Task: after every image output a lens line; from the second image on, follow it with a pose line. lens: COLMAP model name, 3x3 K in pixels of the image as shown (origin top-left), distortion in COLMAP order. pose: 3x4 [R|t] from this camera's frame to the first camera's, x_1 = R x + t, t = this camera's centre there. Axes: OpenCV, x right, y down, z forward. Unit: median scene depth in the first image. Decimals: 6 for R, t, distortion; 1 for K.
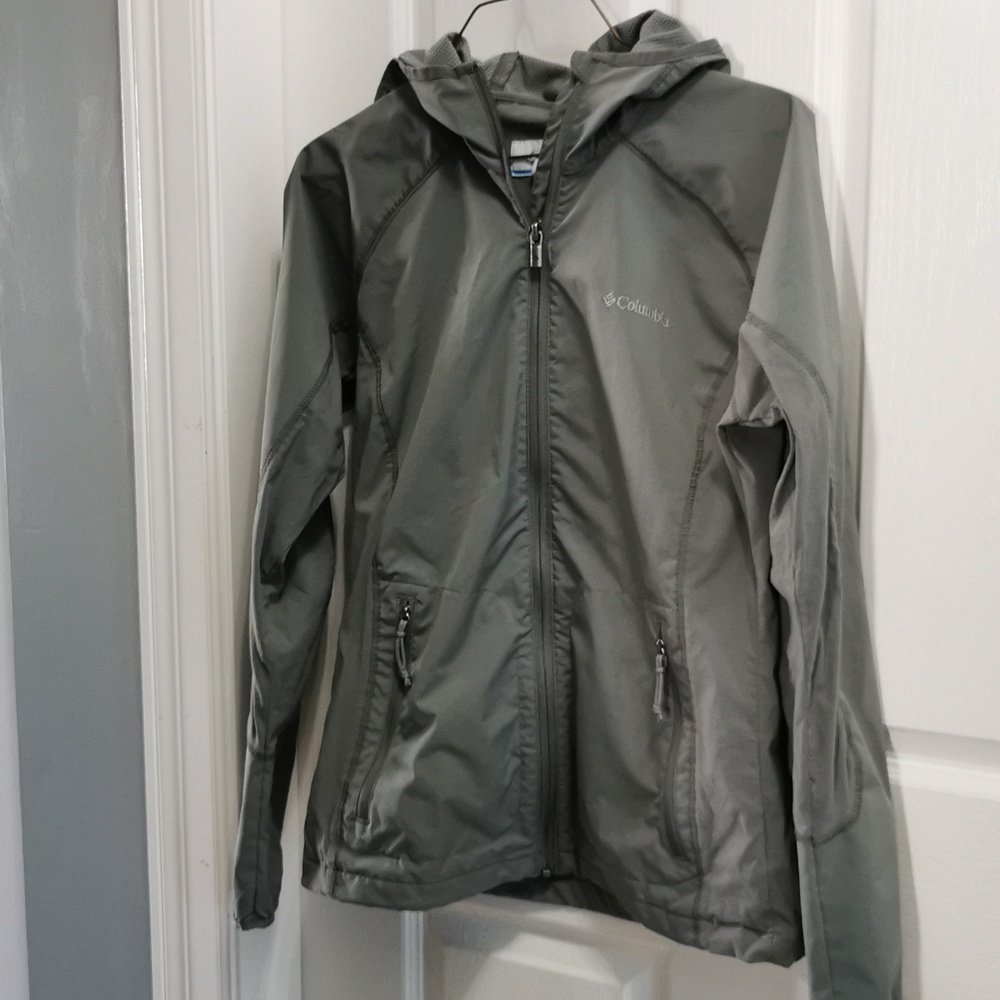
lens RADIAL K [[1799.1, 0, 504.3], [0, 1799.1, 499.0], [0, 0, 1]] dist [-0.010378, 0.000000]
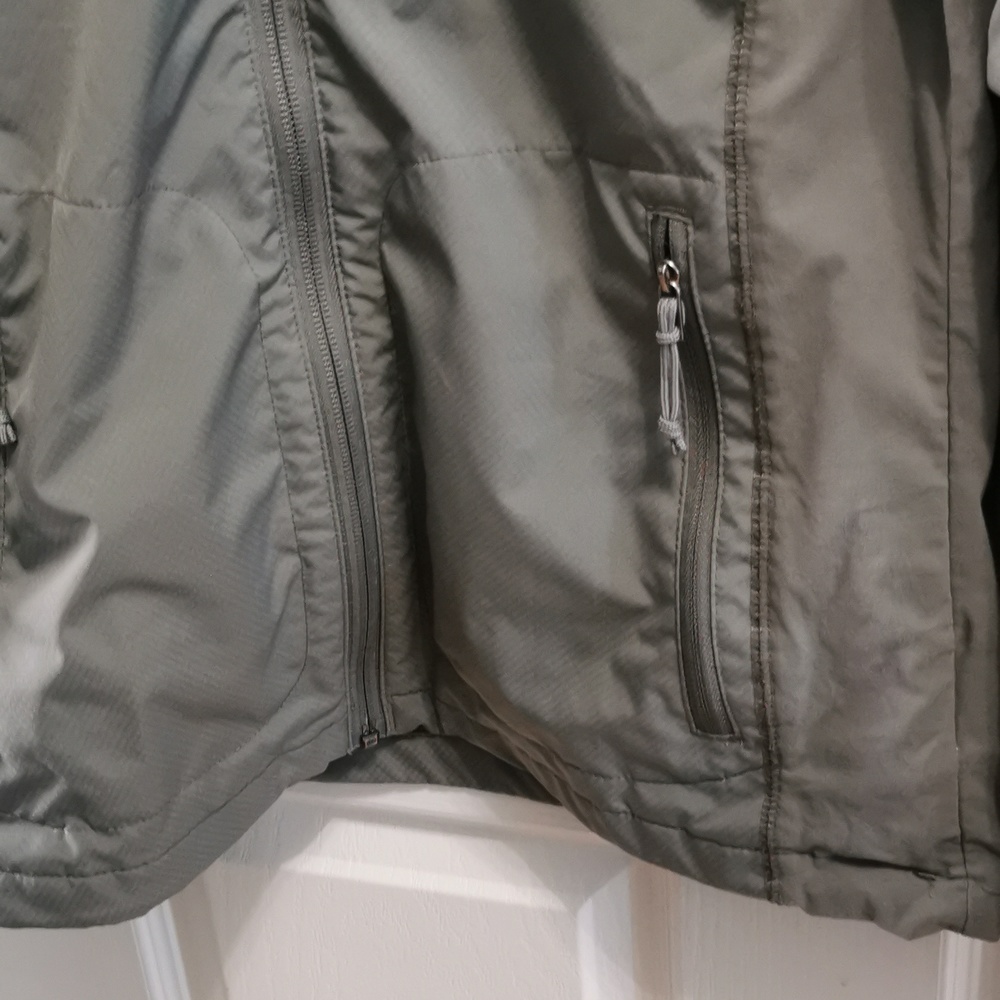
lens RADIAL K [[1799.1, 0, 499.6], [0, 1799.1, 501.8], [0, 0, 1]] dist [-0.010378, 0.000000]
pose [[0.961737, -0.187928, 0.199363, -0.029191], [0.121937, 0.945227, 0.302782, 0.006458], [-0.245344, -0.266887, 0.931975, 0.597754]]
